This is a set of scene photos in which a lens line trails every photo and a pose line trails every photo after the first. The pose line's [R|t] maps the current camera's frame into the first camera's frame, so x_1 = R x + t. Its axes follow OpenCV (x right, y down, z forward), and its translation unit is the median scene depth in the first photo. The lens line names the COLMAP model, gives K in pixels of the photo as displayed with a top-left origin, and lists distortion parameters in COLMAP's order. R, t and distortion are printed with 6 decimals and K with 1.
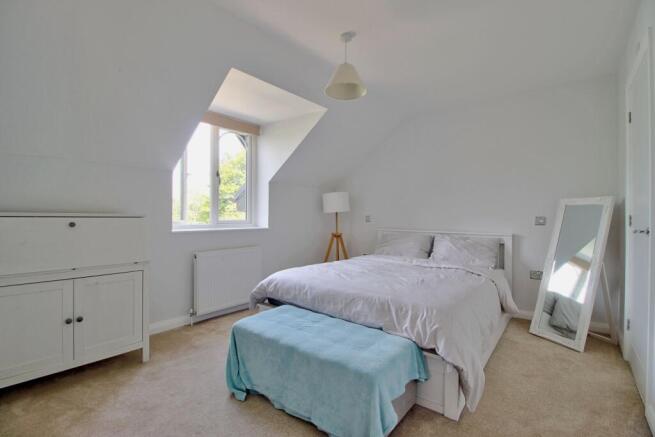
lens RADIAL K [[316.4, 0, 326.4], [0, 316.4, 213.2], [0, 0, 1]] dist [-0.000569, -0.017928]
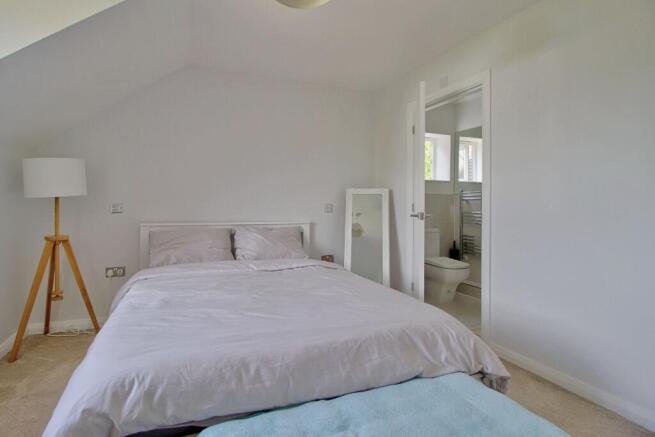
lens RADIAL K [[330.6, 0, 327.6], [0, 330.6, 203.0], [0, 0, 1]] dist [-0.000936, -0.021837]
pose [[0.493799, -0.001361, 0.869575, -0.274019], [-0.005658, 0.999973, 0.004778, 0.003818], [-0.869557, -0.007279, 0.493778, 0.448190]]
